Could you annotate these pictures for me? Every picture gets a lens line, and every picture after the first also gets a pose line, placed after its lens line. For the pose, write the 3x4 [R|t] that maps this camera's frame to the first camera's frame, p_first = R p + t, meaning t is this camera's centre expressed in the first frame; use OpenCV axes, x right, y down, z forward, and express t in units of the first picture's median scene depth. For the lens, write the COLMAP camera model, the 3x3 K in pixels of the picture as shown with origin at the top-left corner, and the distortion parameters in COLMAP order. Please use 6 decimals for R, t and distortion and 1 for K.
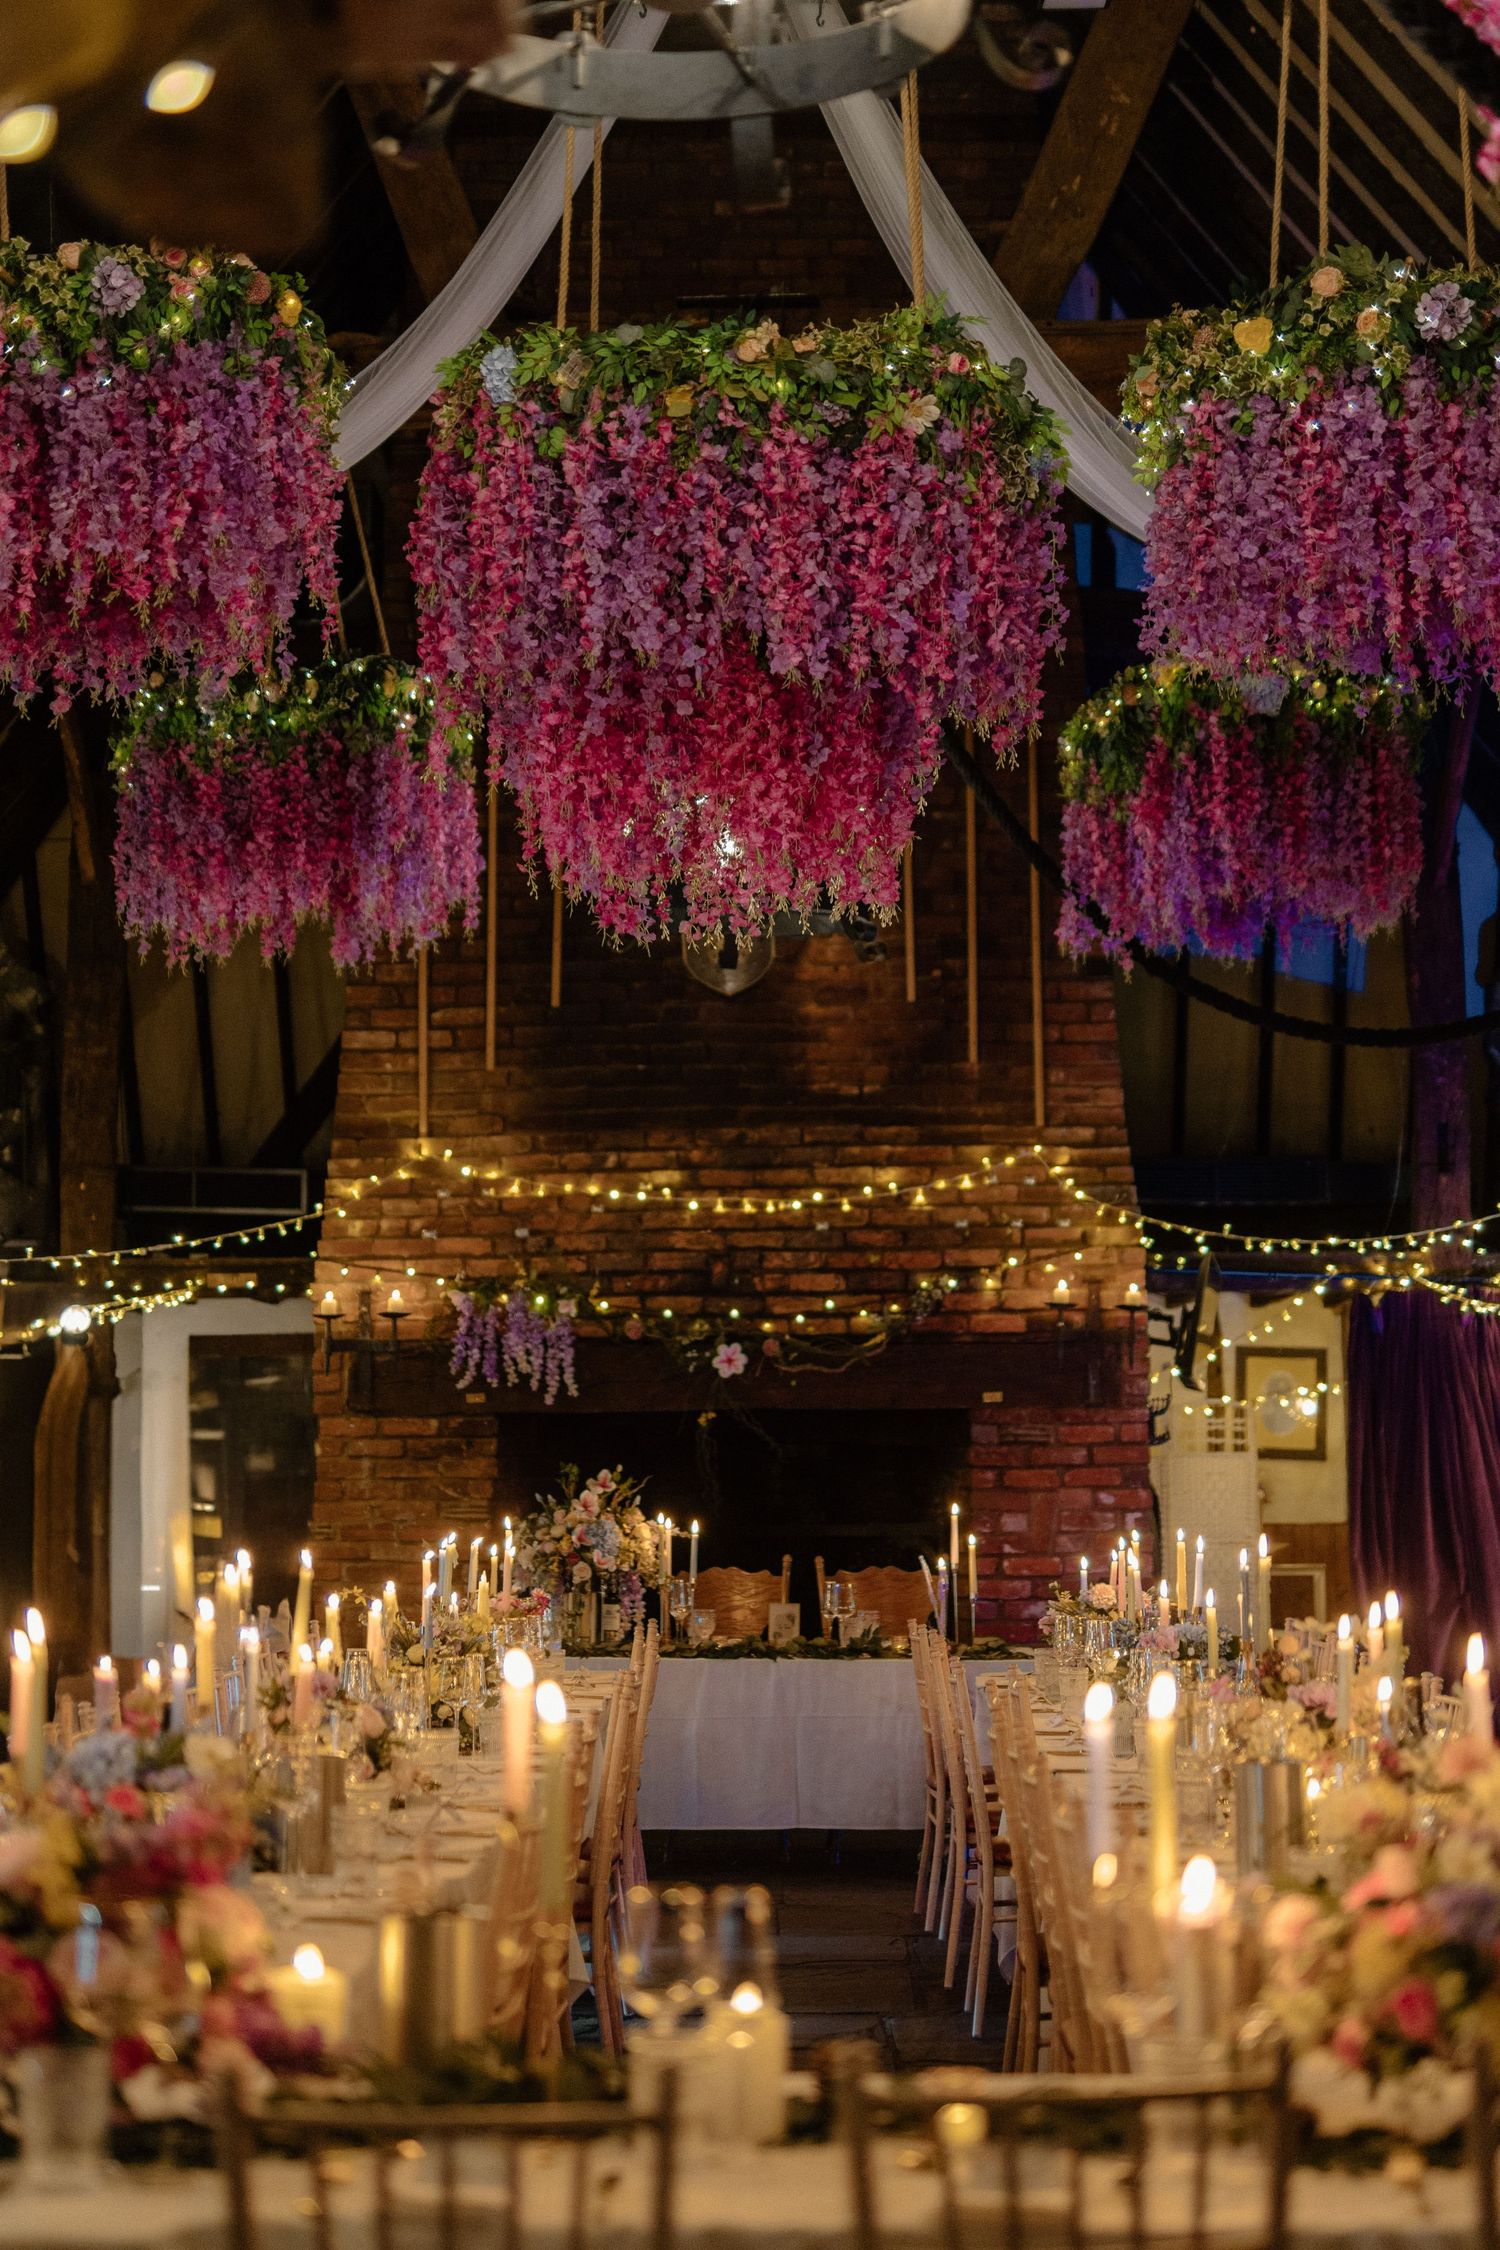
lens RADIAL K [[3330.3, 0, 750.9], [0, 3330.3, 1128.4], [0, 0, 1]] dist [-0.024455, 0.000000]
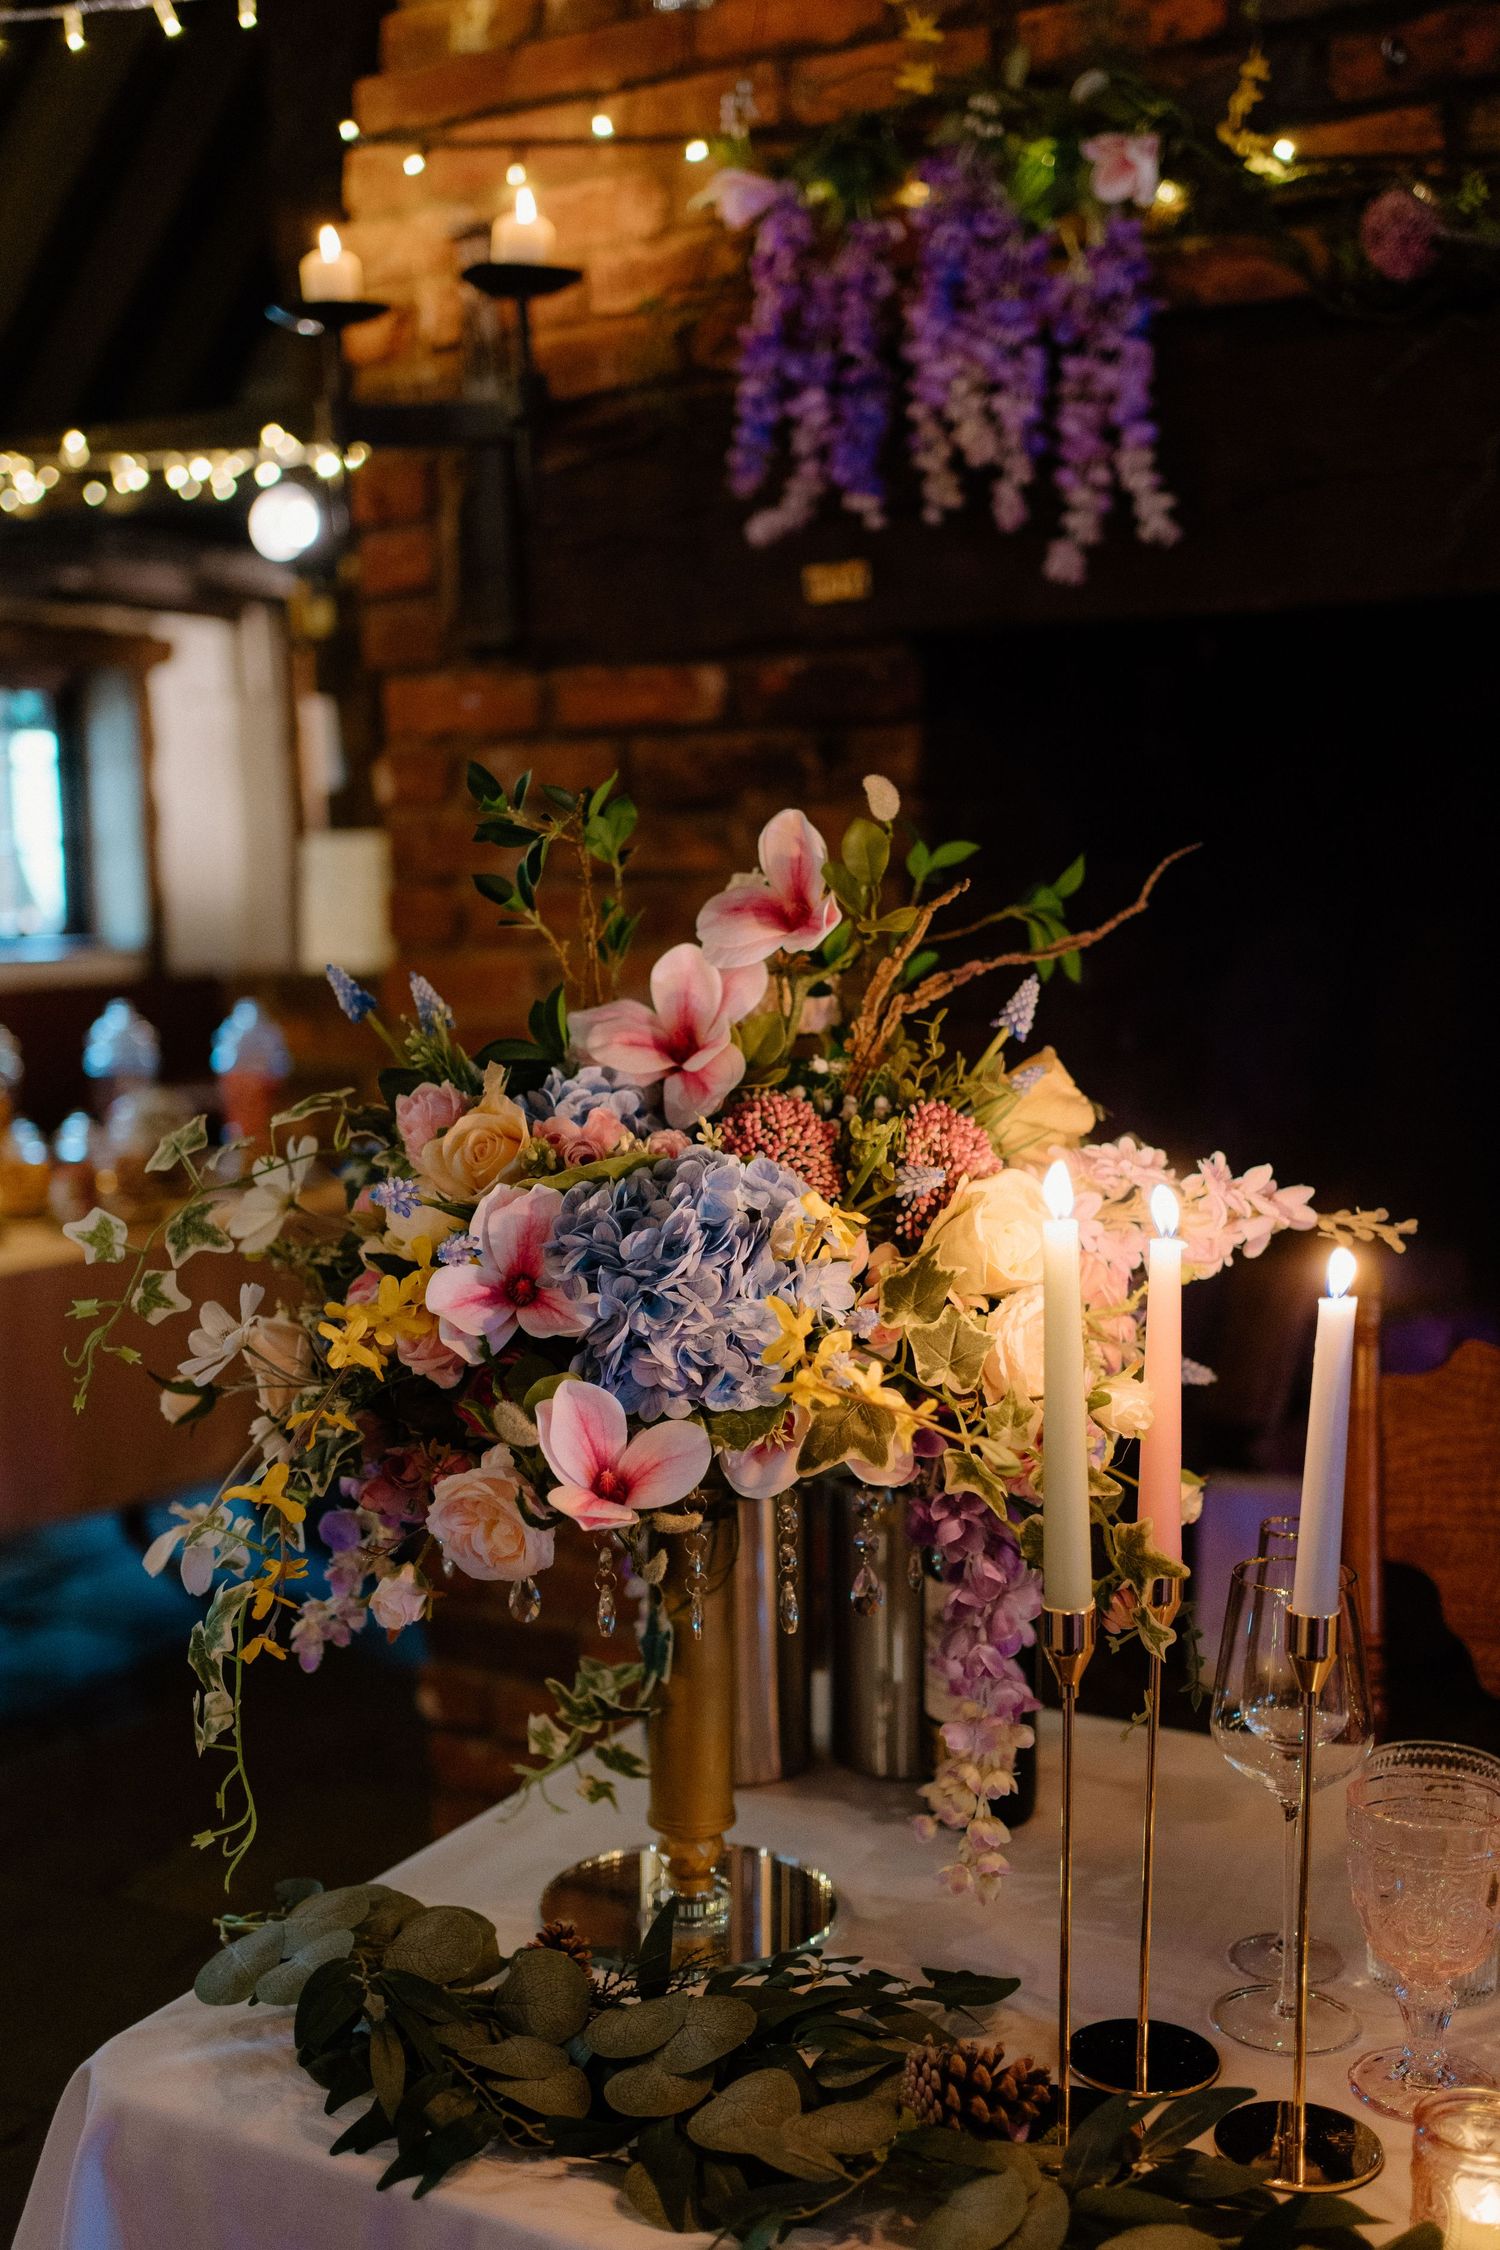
lens RADIAL K [[2515.1, 0, 751.2], [0, 2515.1, 1127.6], [0, 0, 1]] dist [-0.018170, 0.000000]
pose [[0.881812, 0.042631, -0.469670, 0.010158], [0.052644, 0.980783, 0.187864, 0.086185], [0.468653, -0.190386, 0.862622, 0.812546]]
